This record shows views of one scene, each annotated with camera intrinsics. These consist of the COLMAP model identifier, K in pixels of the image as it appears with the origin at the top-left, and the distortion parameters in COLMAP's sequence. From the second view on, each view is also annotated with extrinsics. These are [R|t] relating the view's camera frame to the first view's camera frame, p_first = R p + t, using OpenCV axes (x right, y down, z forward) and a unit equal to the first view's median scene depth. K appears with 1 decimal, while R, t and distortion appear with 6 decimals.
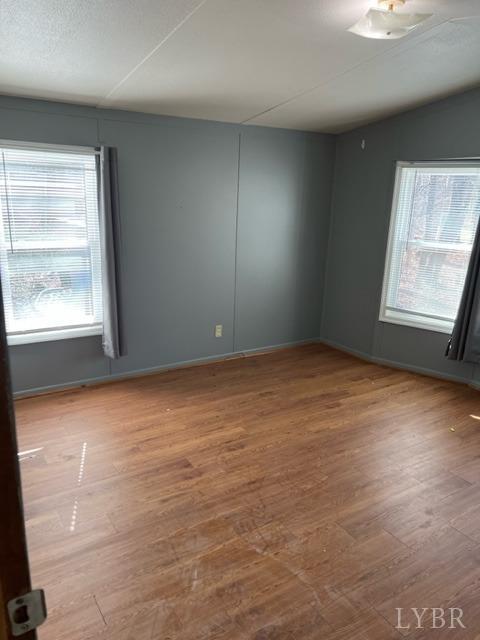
lens RADIAL K [[485.3, 0, 238.2], [0, 485.3, 332.7], [0, 0, 1]] dist [0.071821, -0.065158]
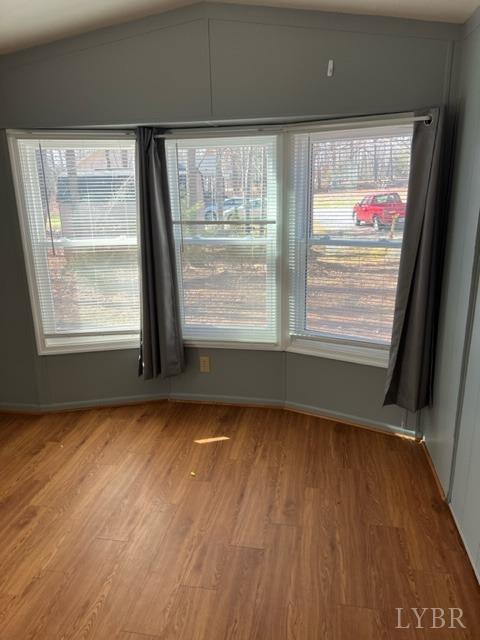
lens RADIAL K [[480.1, 0, 242.8], [0, 480.1, 319.7], [0, 0, 1]] dist [0.056058, -0.058544]
pose [[0.673470, -0.244343, 0.697663, 0.010480], [0.241657, 0.964708, 0.104594, -0.088643], [-0.698598, 0.098155, 0.708749, 0.329041]]
